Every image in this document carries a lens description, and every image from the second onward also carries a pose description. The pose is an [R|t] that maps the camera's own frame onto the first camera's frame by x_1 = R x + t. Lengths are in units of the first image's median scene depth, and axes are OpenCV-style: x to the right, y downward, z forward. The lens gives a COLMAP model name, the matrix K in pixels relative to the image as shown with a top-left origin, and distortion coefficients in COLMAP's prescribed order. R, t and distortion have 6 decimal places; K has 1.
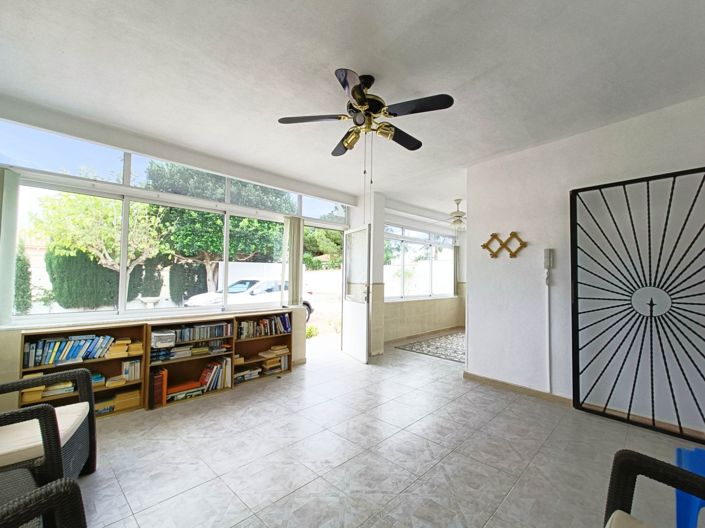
lens RADIAL K [[311.4, 0, 352.5], [0, 311.4, 264.0], [0, 0, 1]] dist [-0.000055, -0.000240]
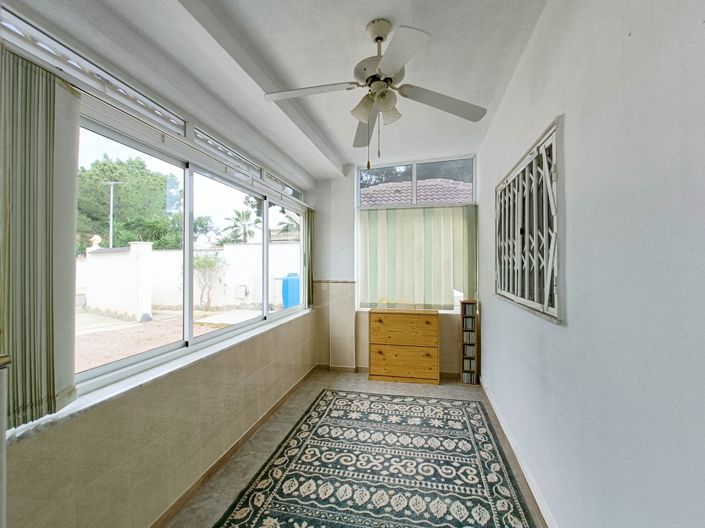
lens RADIAL K [[311.4, 0, 352.5], [0, 311.4, 264.0], [0, 0, 1]] dist [-0.000055, -0.000240]
pose [[0.821084, -0.011313, 0.570696, 0.101267], [-0.010920, 0.999309, 0.035520, 0.012368], [-0.570704, -0.035397, 0.820393, 0.545636]]
